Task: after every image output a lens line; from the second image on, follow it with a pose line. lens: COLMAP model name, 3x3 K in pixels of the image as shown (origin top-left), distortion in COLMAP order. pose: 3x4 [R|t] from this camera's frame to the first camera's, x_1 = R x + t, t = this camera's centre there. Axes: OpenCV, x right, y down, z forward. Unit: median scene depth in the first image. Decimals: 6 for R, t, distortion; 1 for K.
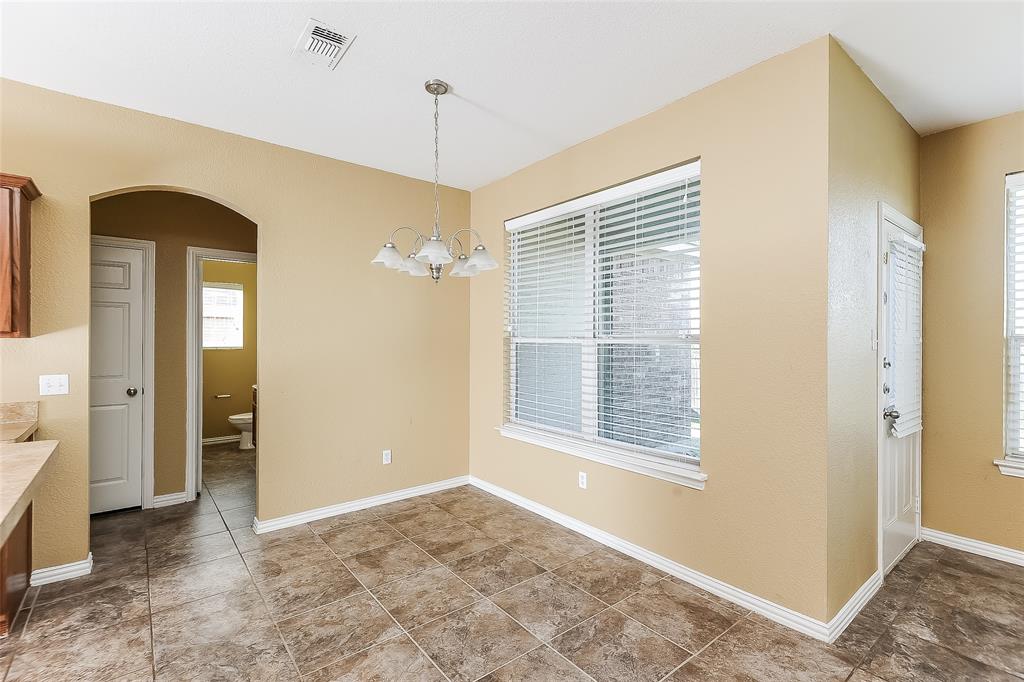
lens RADIAL K [[469.9, 0, 517.0], [0, 469.9, 337.4], [0, 0, 1]] dist [0.002540, -0.001460]
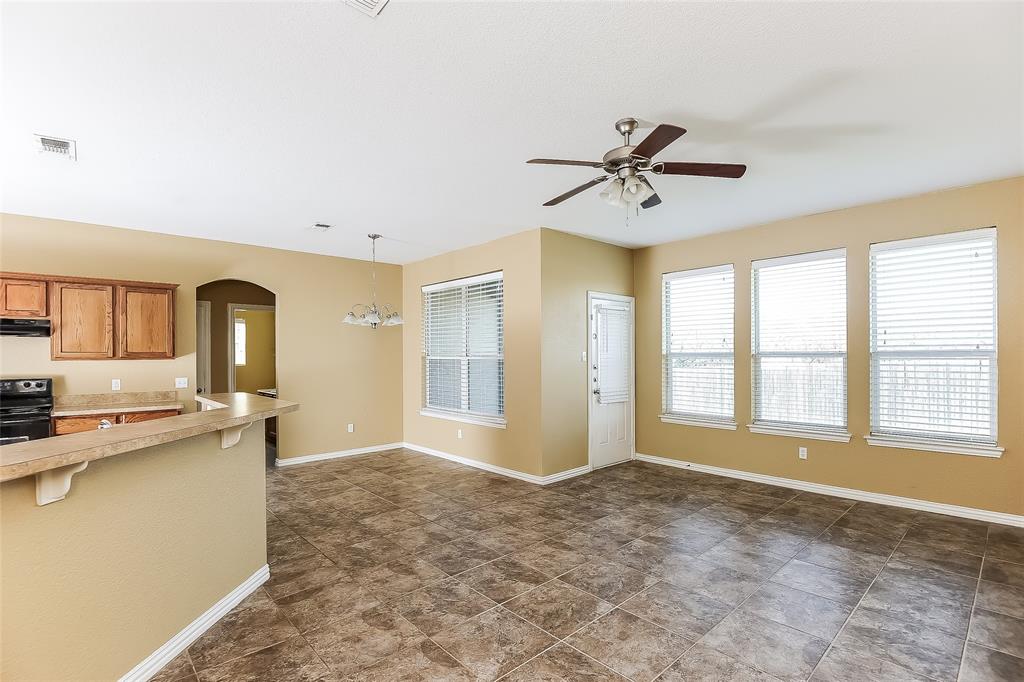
lens RADIAL K [[469.9, 0, 510.9], [0, 469.9, 353.0], [0, 0, 1]] dist [0.002540, -0.001460]
pose [[0.998230, -0.009873, 0.058653, 0.257005], [0.010062, 0.999945, -0.002933, -0.004961], [-0.058621, 0.003518, 0.998274, -0.927014]]
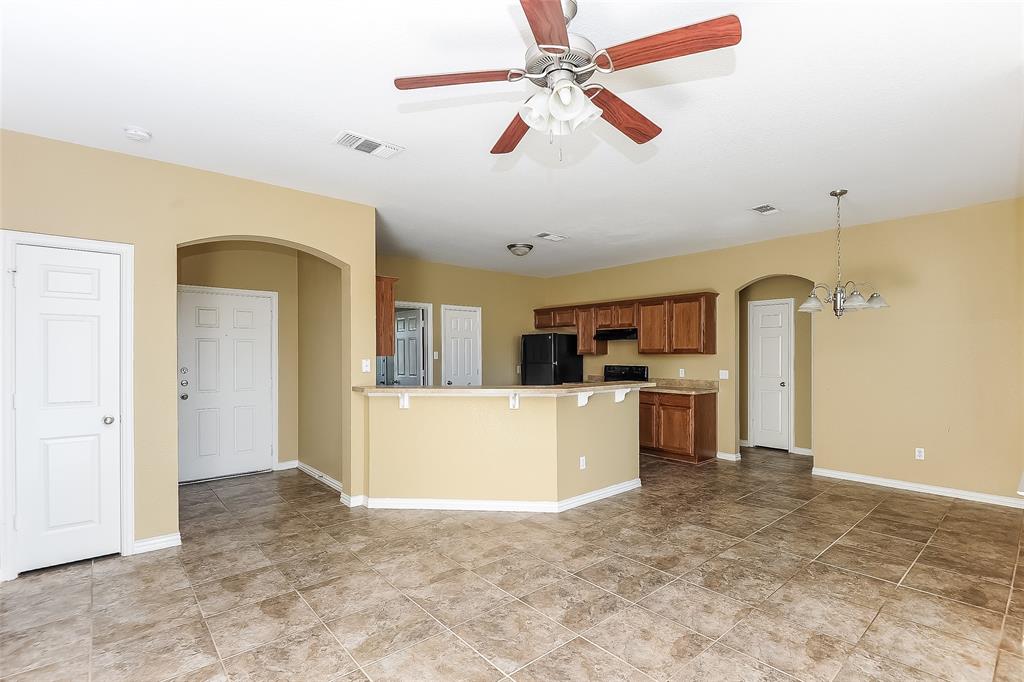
lens RADIAL K [[469.9, 0, 513.6], [0, 469.9, 350.3], [0, 0, 1]] dist [0.002540, -0.001460]
pose [[0.049553, -0.007632, -0.998742, 1.135632], [-0.001403, 0.999969, -0.007711, -0.003027], [0.998771, 0.001783, 0.049540, -0.136804]]
